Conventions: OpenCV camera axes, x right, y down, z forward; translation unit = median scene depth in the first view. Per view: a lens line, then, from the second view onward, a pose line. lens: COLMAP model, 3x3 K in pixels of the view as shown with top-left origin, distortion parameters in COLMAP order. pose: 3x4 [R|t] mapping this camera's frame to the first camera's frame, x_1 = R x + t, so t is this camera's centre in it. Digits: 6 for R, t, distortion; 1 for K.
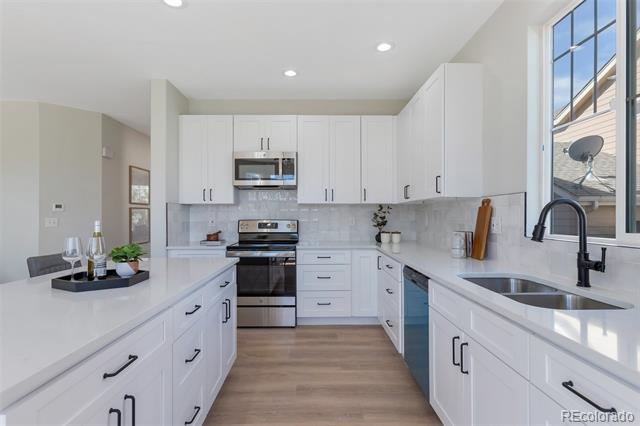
lens RADIAL K [[328.4, 0, 320.8], [0, 328.4, 215.9], [0, 0, 1]] dist [-0.005208, 0.005841]
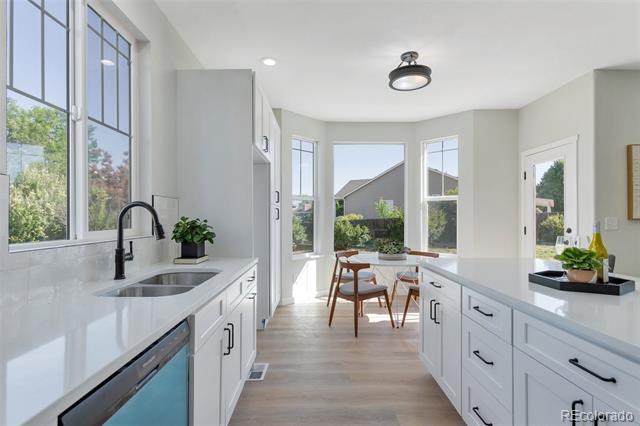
lens RADIAL K [[328.4, 0, 317.1], [0, 328.4, 212.6], [0, 0, 1]] dist [-0.005208, 0.005841]
pose [[-0.999978, -0.001808, 0.006371, 0.064876], [-0.001917, 0.999853, -0.017064, 0.003135], [-0.006339, -0.017076, -0.999834, 1.122013]]
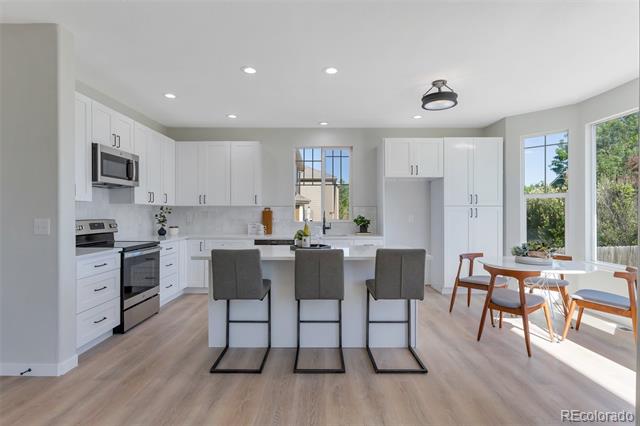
lens RADIAL K [[328.4, 0, 318.4], [0, 328.4, 213.2], [0, 0, 1]] dist [-0.005208, 0.005841]
pose [[0.016816, -0.000956, 0.999858, -1.521448], [-0.000938, 0.999999, 0.000972, -0.011949], [-0.999858, -0.000954, 0.016815, 0.528113]]
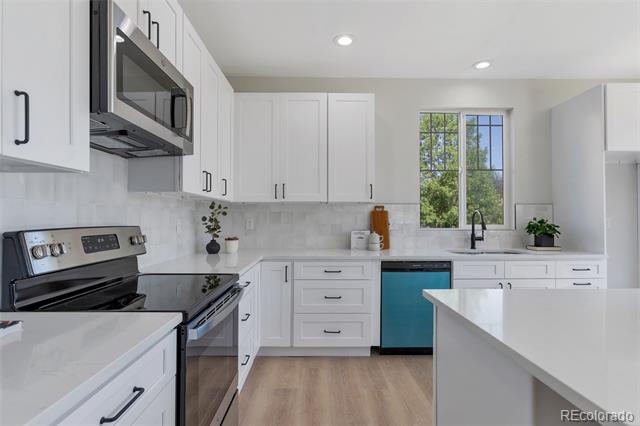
lens RADIAL K [[328.4, 0, 324.4], [0, 328.4, 213.6], [0, 0, 1]] dist [-0.005208, 0.005841]
pose [[-0.004505, 0.013743, 0.999895, -0.764662], [0.000868, 0.999905, -0.013739, 0.001736], [-0.999989, 0.000806, -0.004516, 1.071691]]
